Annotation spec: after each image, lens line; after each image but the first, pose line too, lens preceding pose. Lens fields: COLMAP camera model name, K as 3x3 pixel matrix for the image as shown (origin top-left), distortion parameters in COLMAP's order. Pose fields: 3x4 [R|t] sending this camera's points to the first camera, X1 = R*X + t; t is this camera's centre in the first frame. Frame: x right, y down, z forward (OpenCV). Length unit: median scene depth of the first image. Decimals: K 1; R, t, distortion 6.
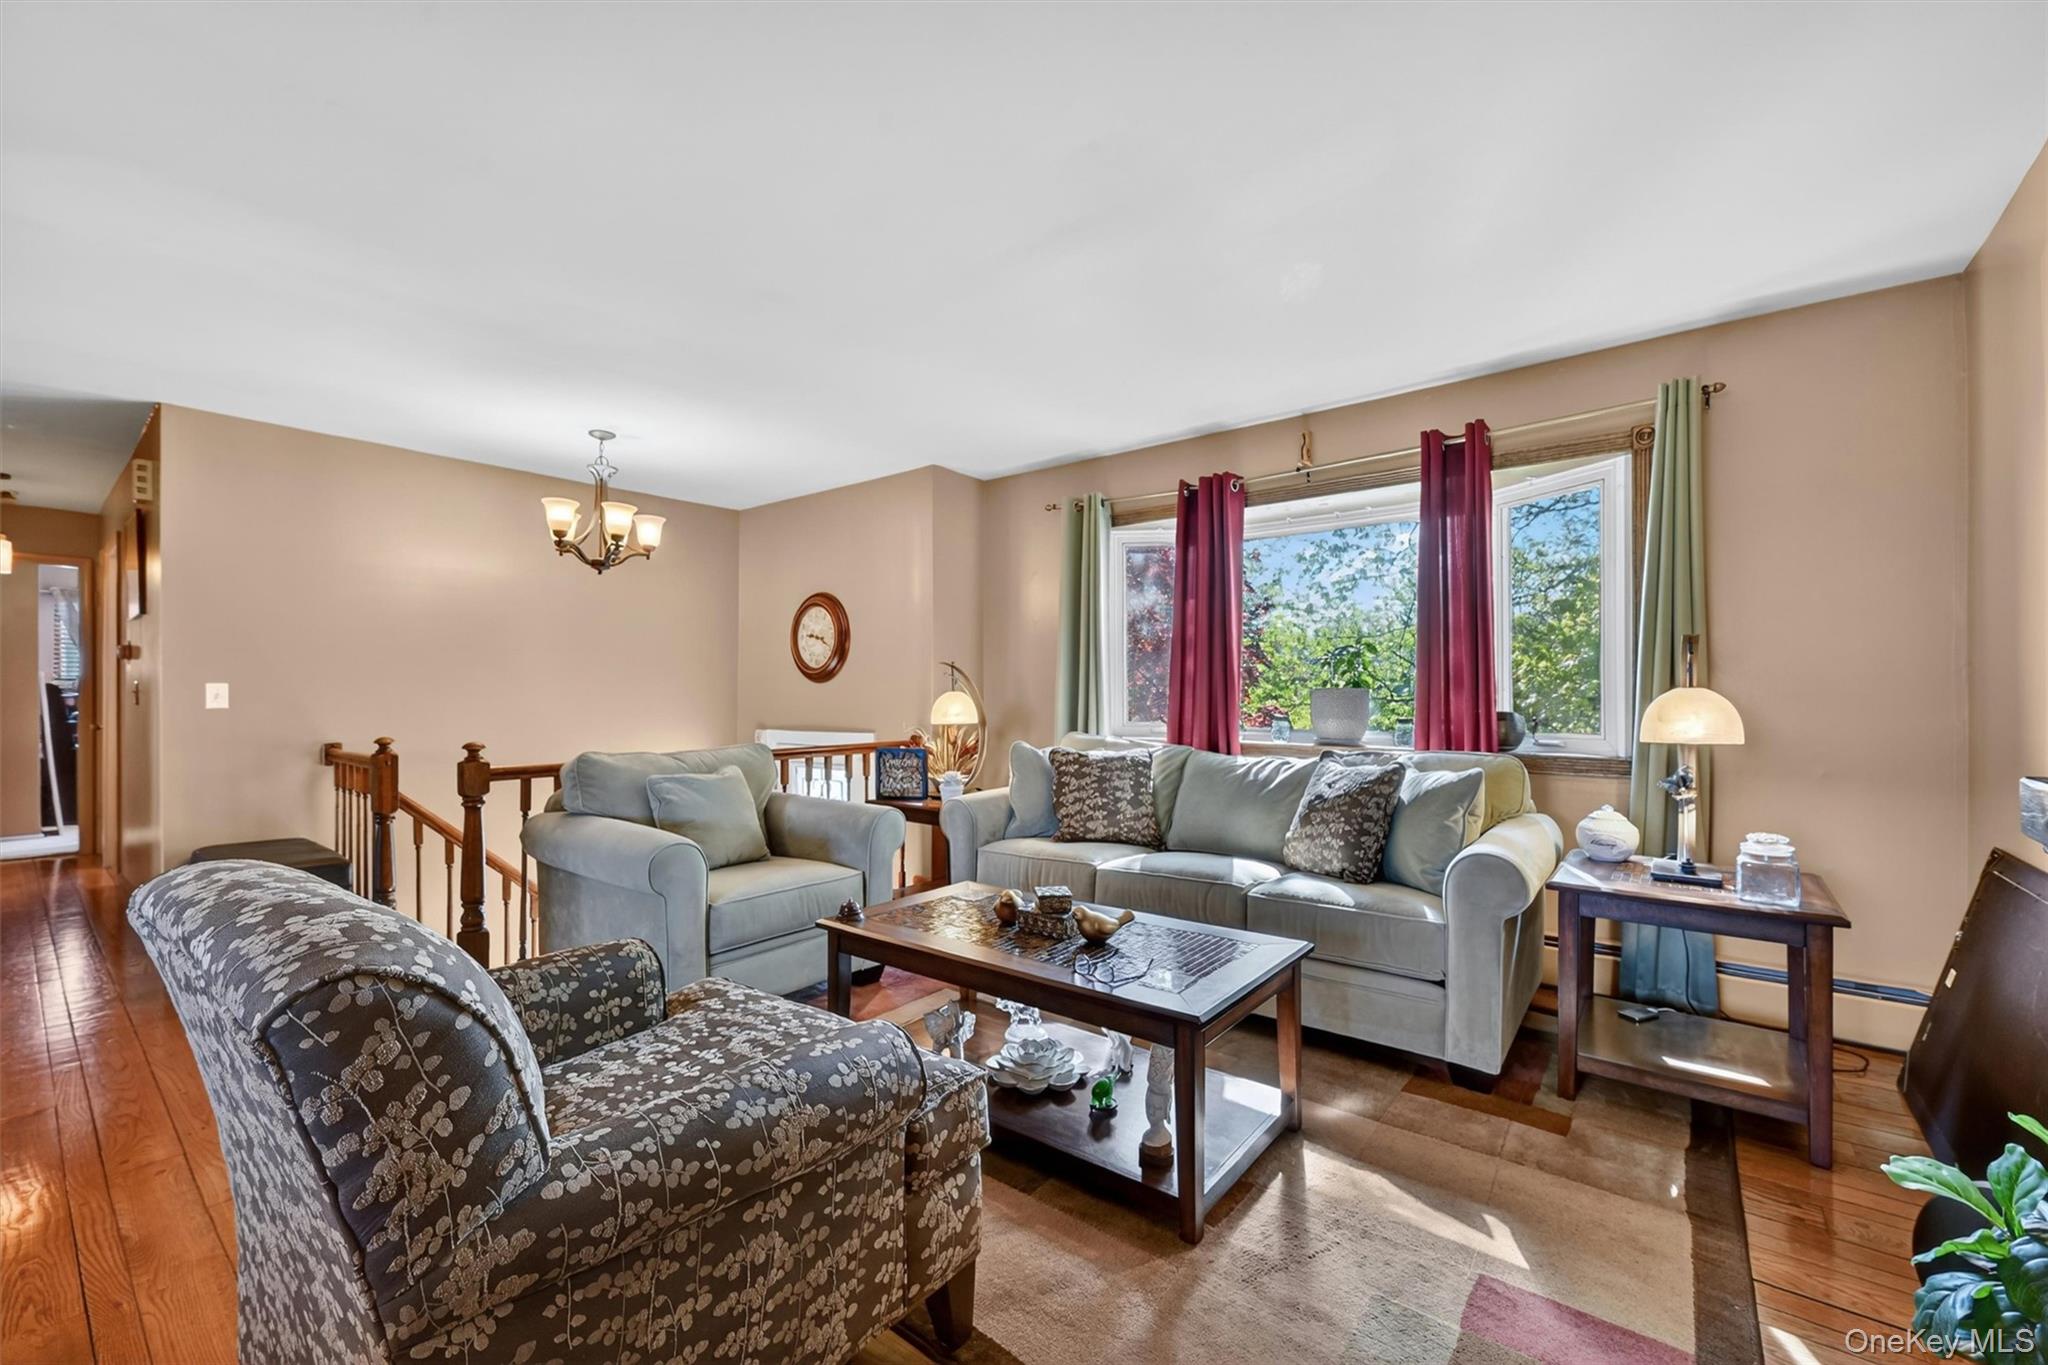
lens RADIAL K [[819.2, 0, 1035.9], [0, 819.2, 688.2], [0, 0, 1]] dist [0.000441, -0.001761]
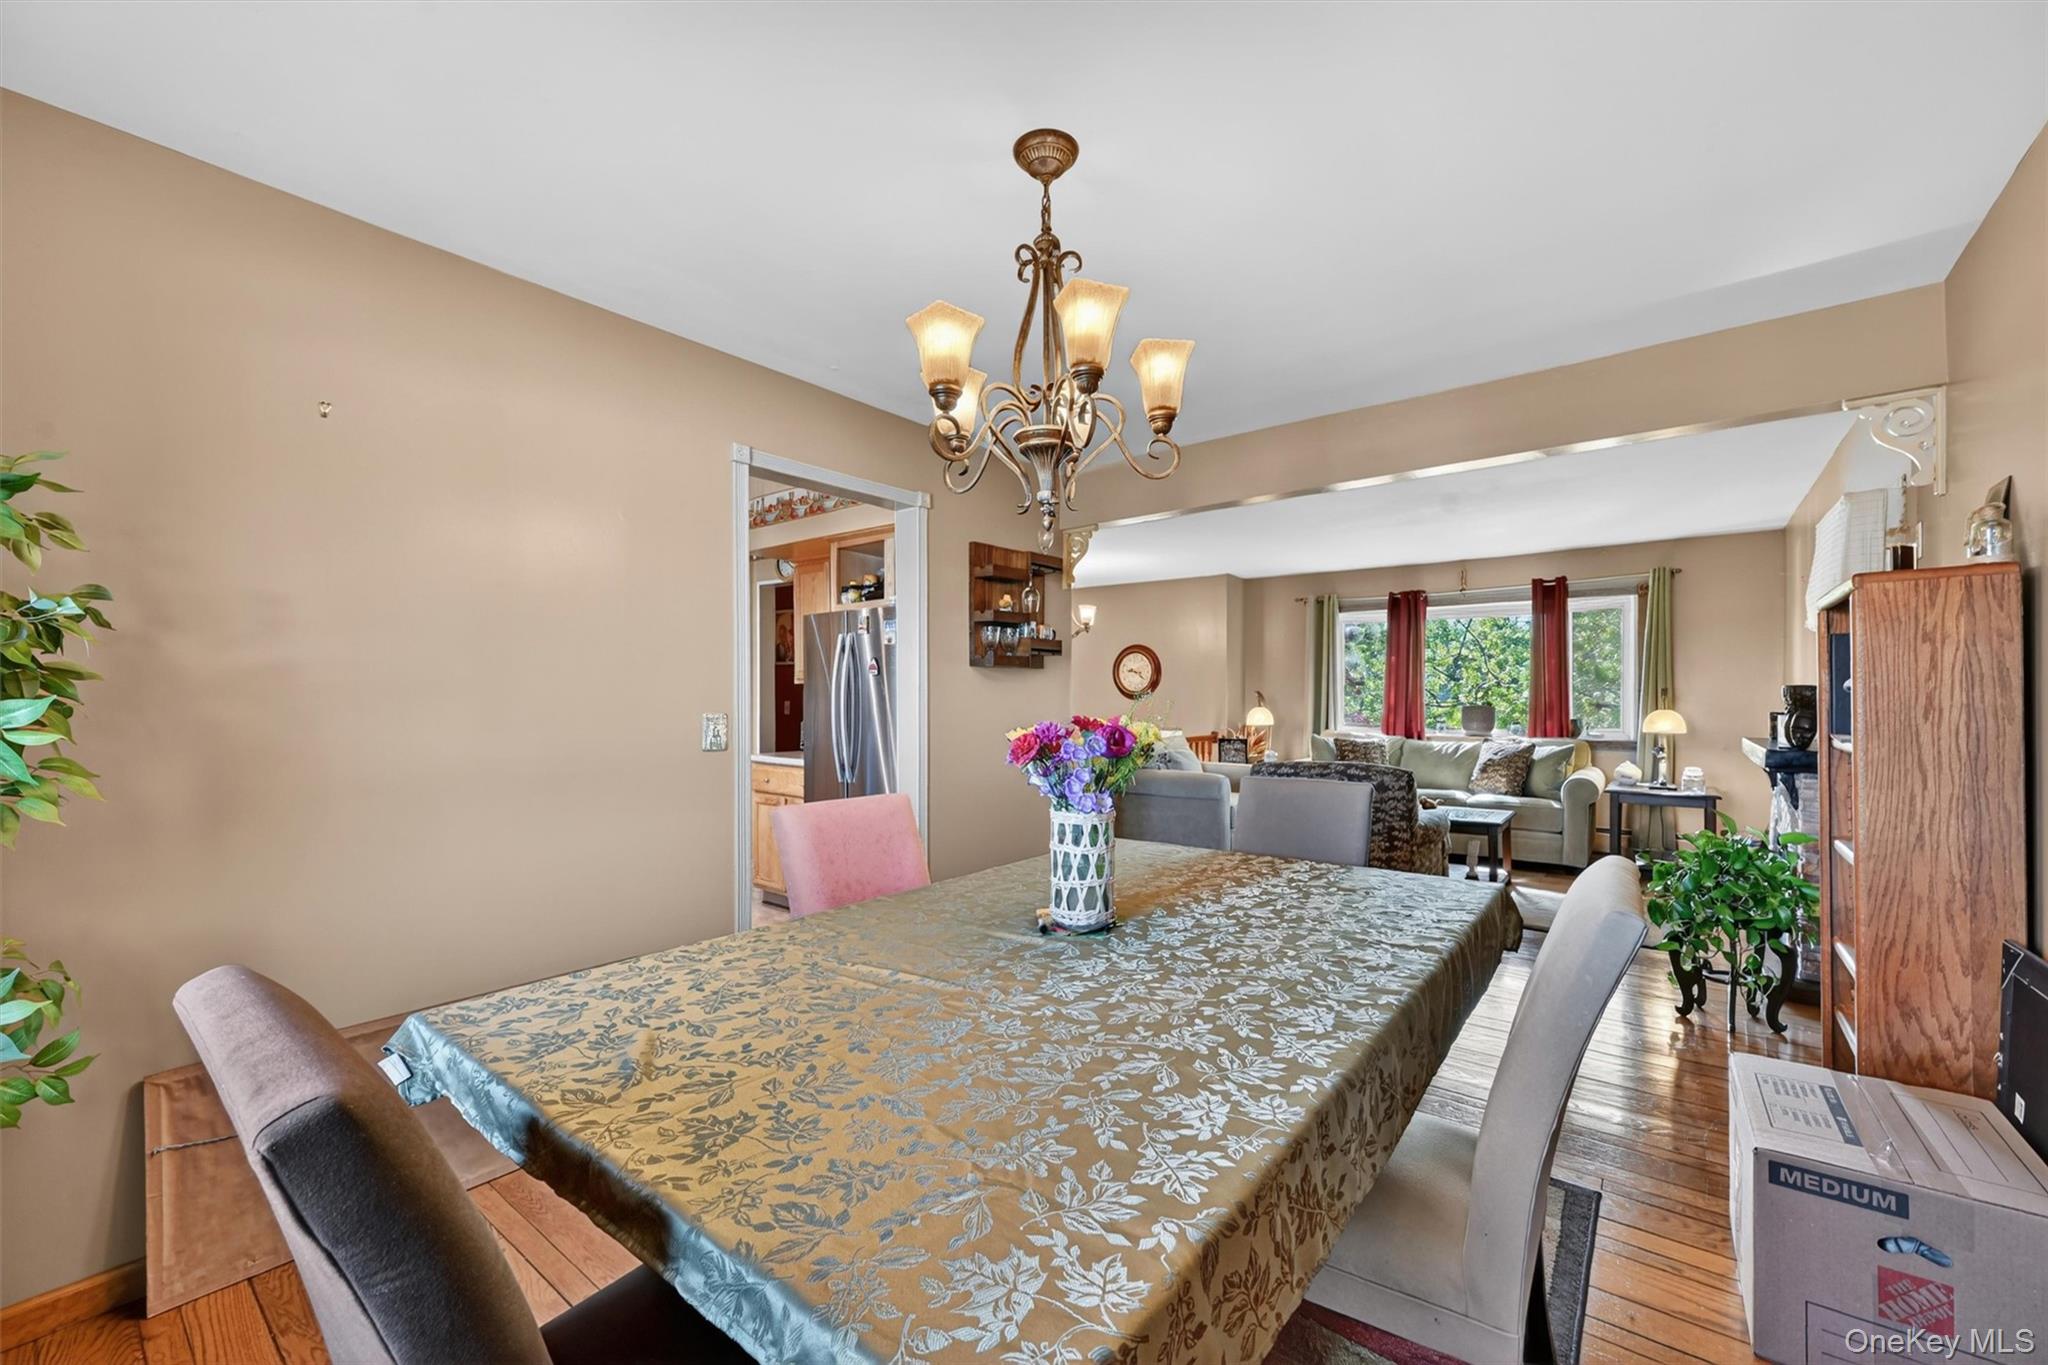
lens RADIAL K [[819.2, 0, 1018.5], [0, 819.2, 695.1], [0, 0, 1]] dist [0.000441, -0.001761]
pose [[0.999969, -0.006695, -0.004193, -0.847573], [0.006757, 0.999865, 0.014981, -0.072411], [0.004092, -0.015009, 0.999879, -1.101282]]
